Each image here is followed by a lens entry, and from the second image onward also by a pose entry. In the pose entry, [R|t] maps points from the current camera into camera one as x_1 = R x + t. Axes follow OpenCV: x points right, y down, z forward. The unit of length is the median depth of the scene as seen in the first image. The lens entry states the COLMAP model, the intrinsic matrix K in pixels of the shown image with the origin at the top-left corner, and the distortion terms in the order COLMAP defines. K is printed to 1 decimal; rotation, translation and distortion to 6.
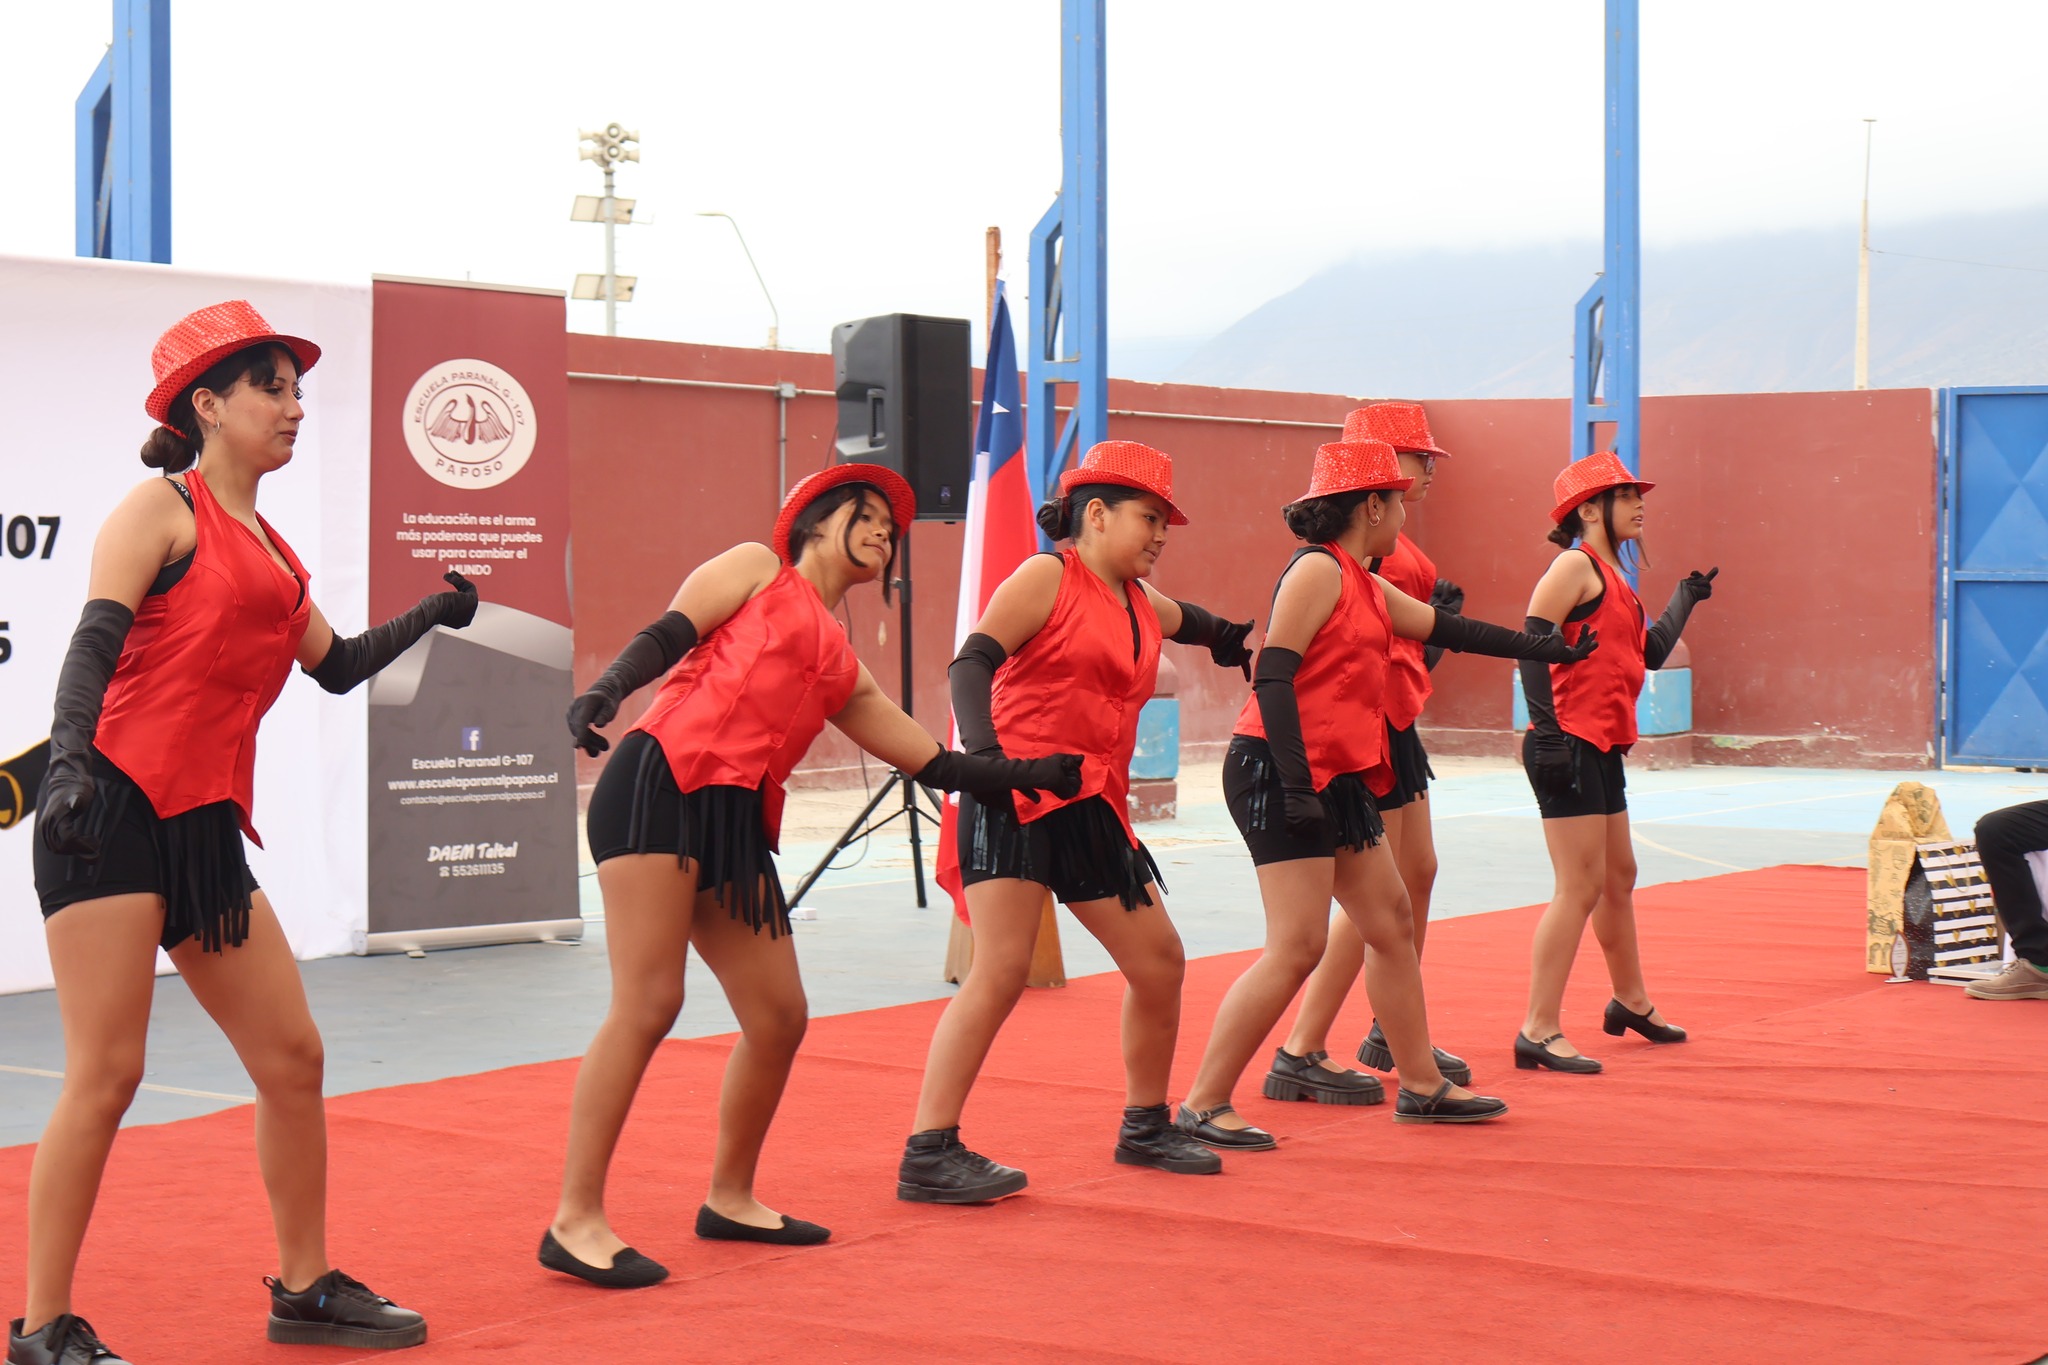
lens RADIAL K [[3640.7, 0, 1100.6], [0, 3640.7, 701.7], [0, 0, 1]] dist [-0.010579, 0.068893]
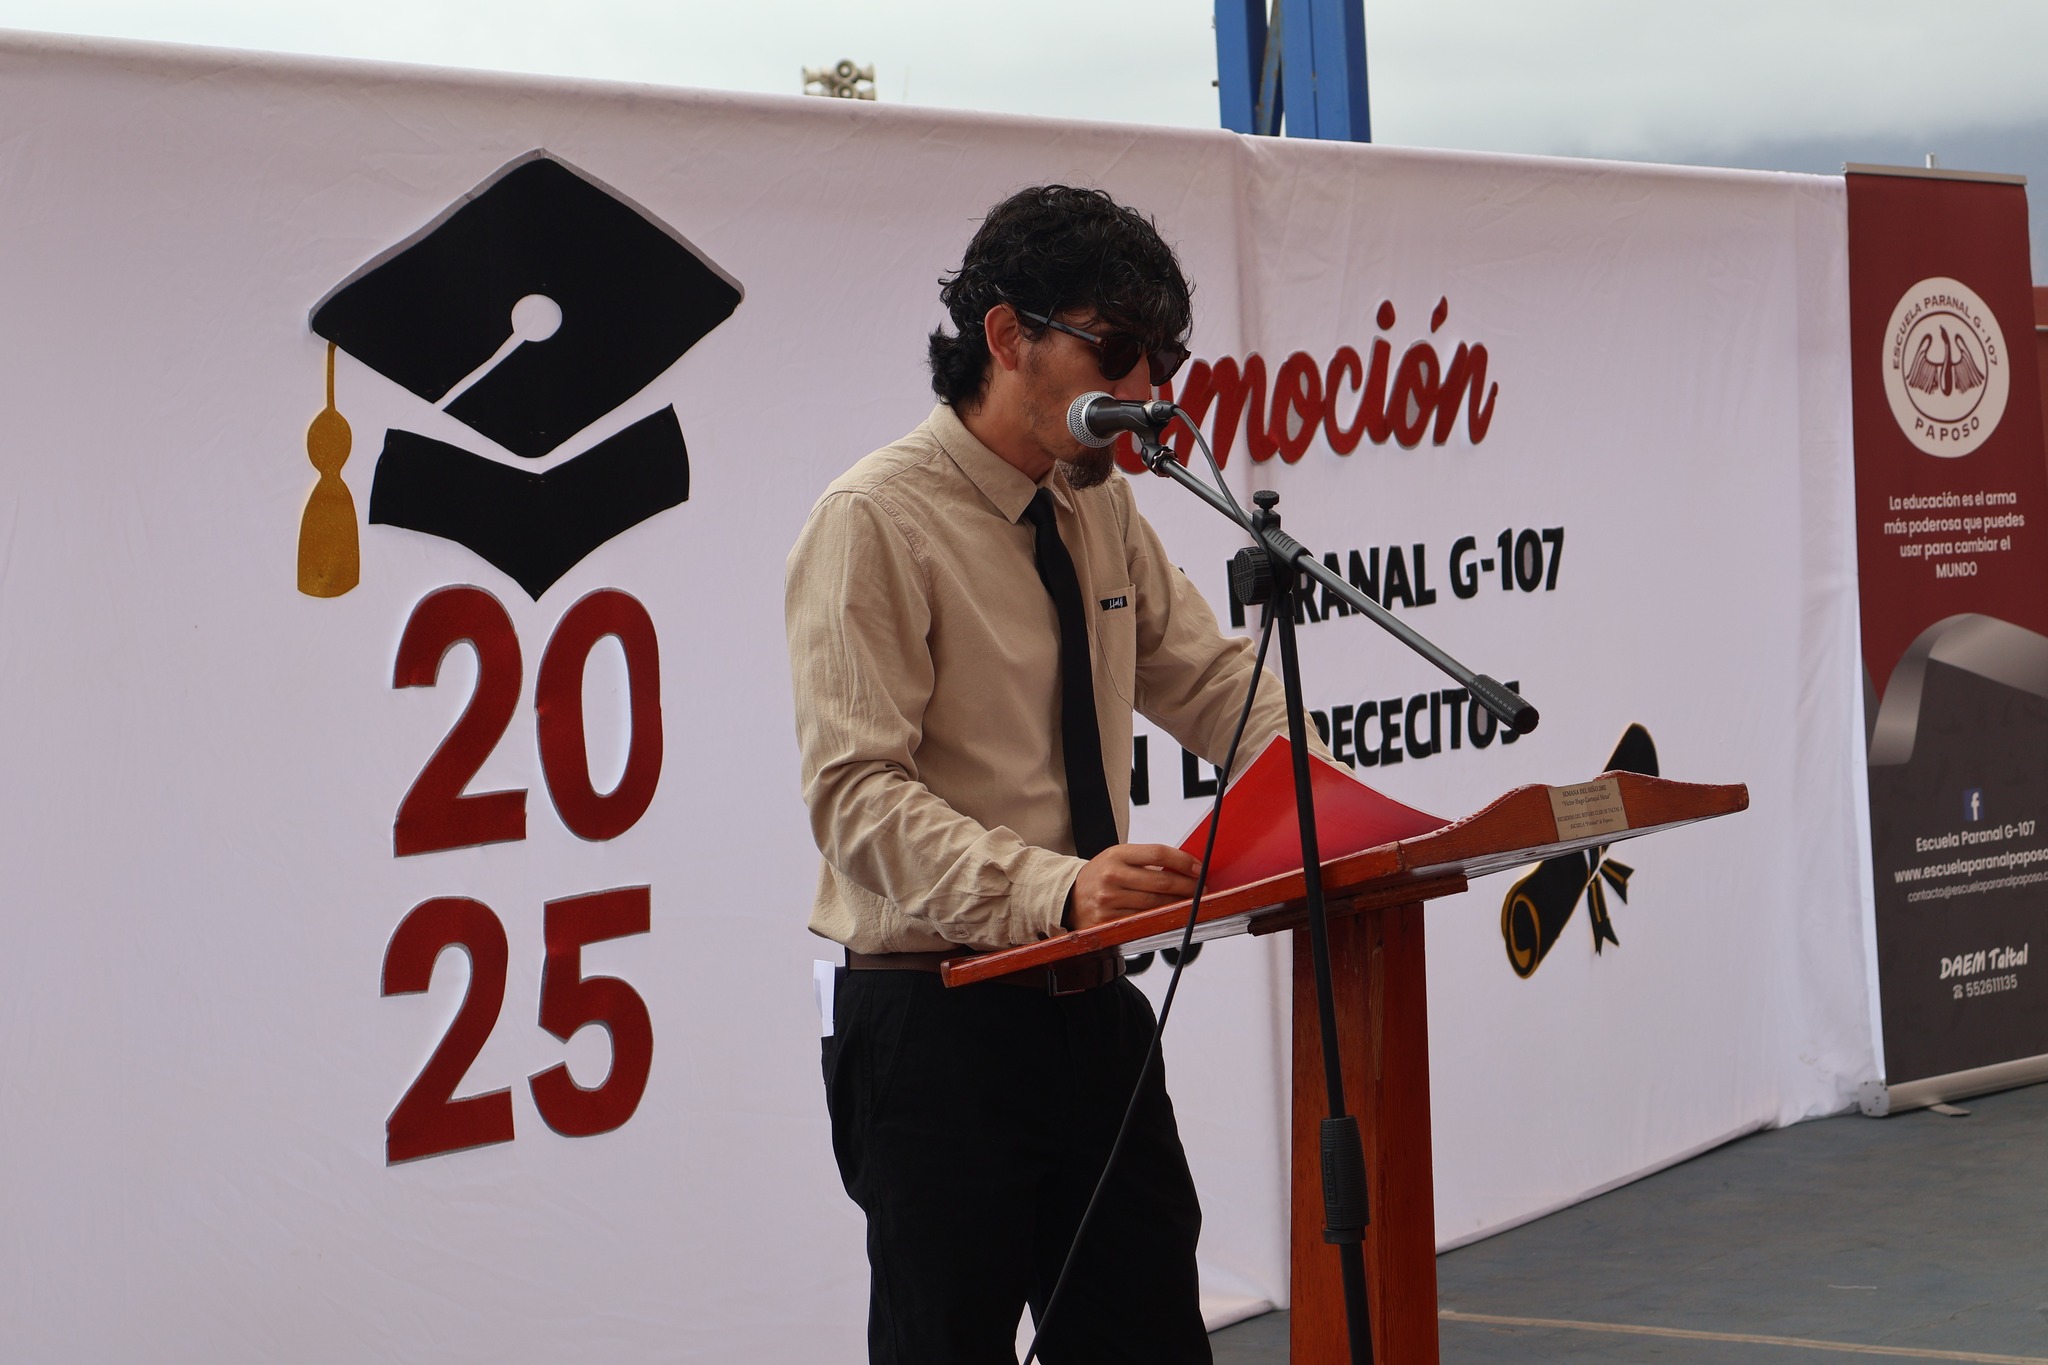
lens RADIAL K [[4076.6, 0, 1021.3], [0, 4076.6, 727.9], [0, 0, 1]] dist [-0.033038, 0.088965]
pose [[0.995247, -0.065049, -0.072466, -0.298242], [0.065220, 0.997871, -0.000003, -0.017020], [0.072311, -0.004724, 0.997371, 0.183442]]
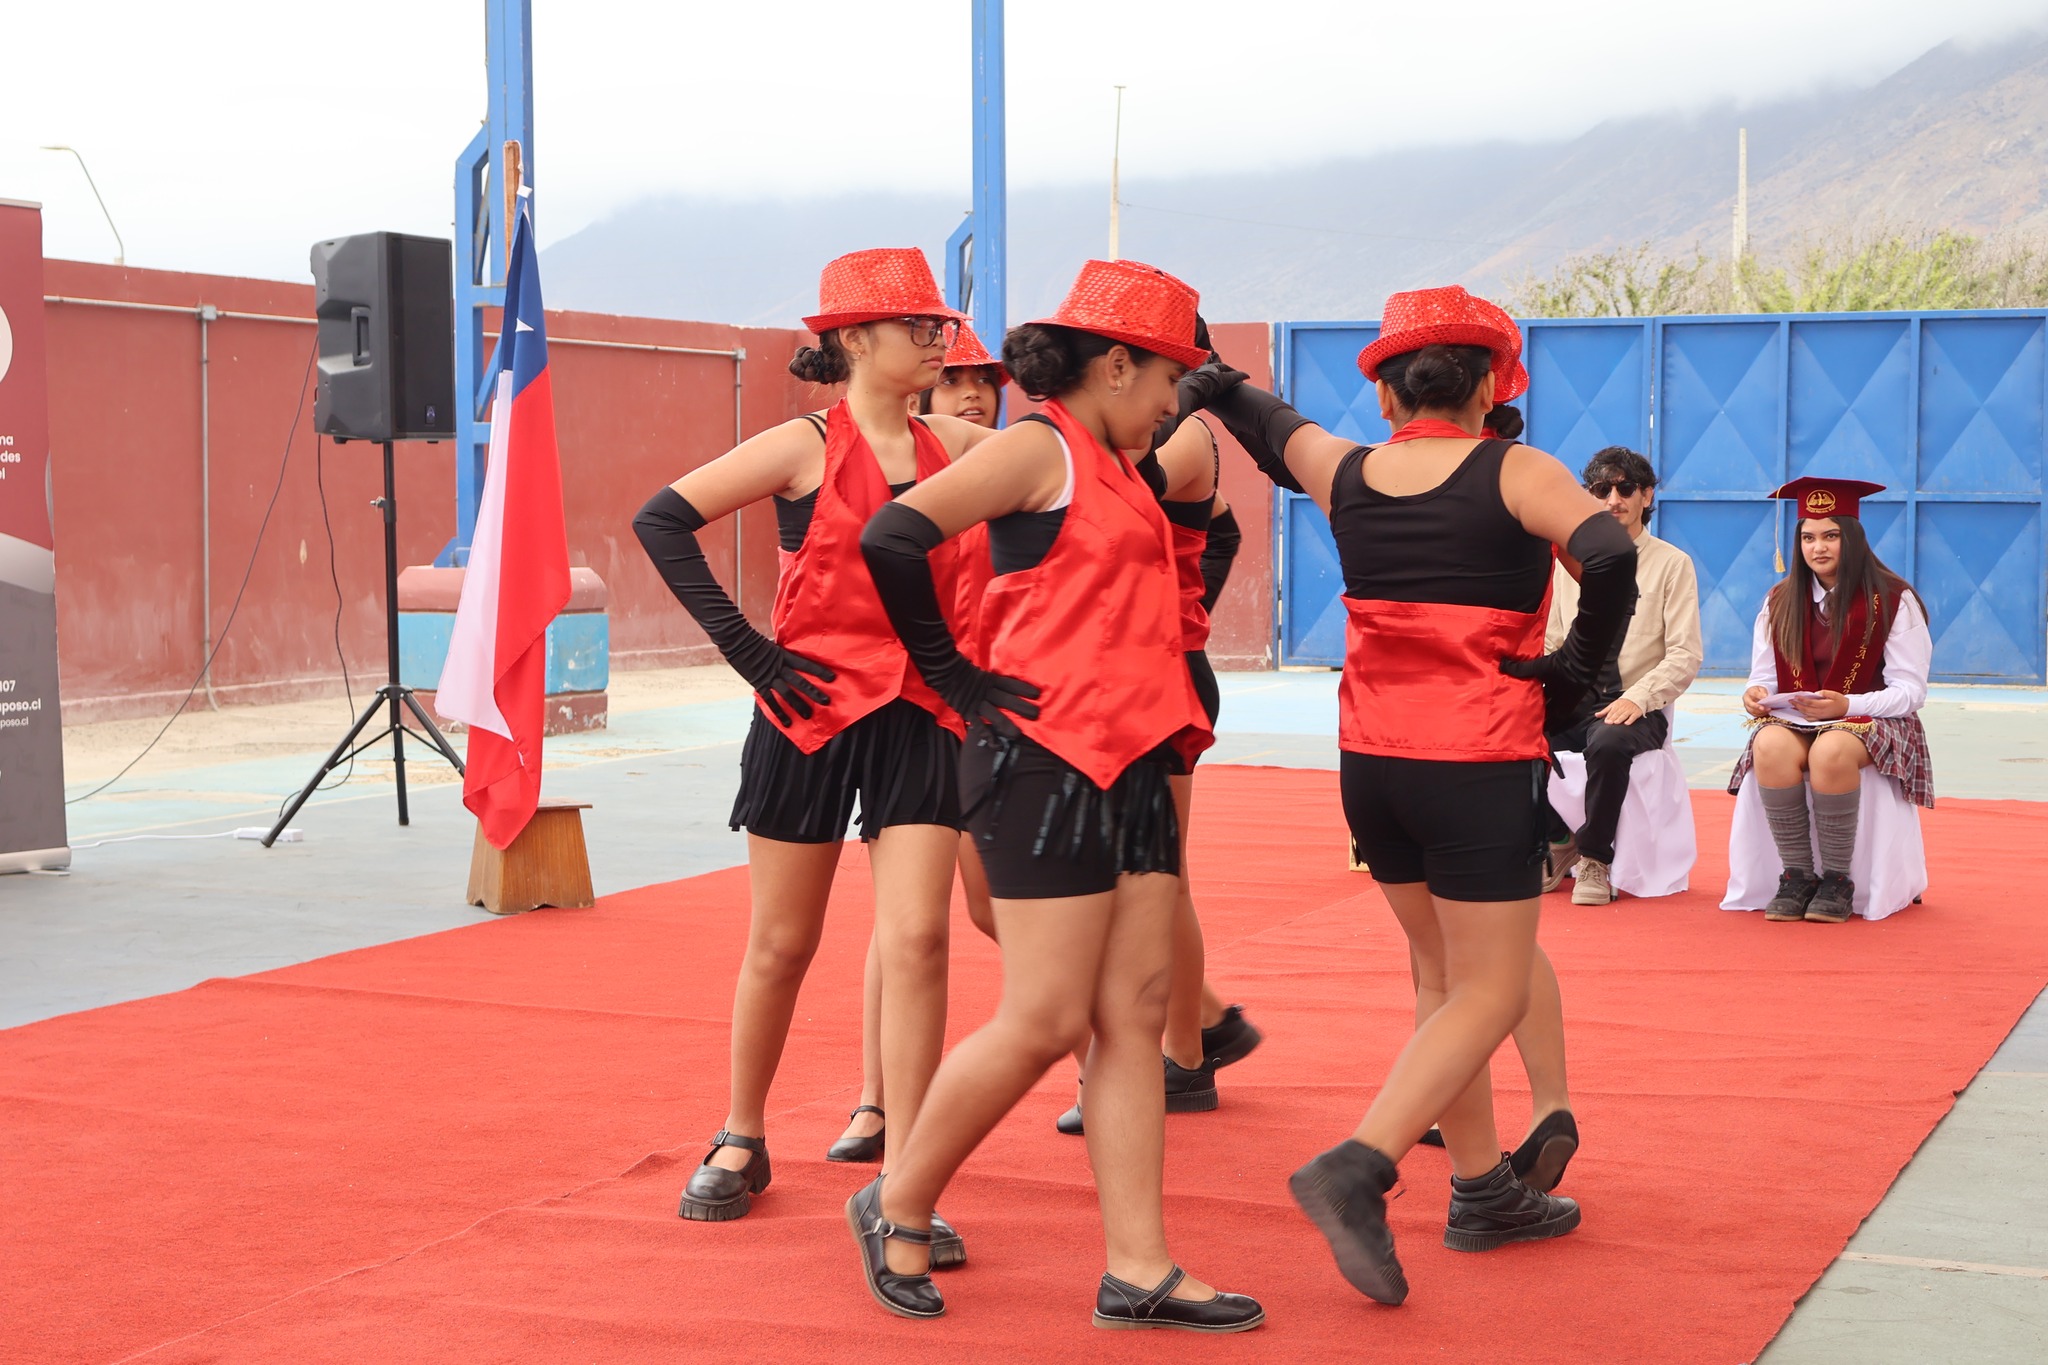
lens RADIAL K [[3218.5, 0, 1025.4], [0, 3218.5, 691.0], [0, 0, 1]] dist [0.045898, -0.091407]
pose [[0.979210, -0.013961, 0.202368, -0.067009], [0.008572, 0.999586, 0.027479, -0.004072], [-0.202668, -0.025173, 0.978924, 0.102670]]
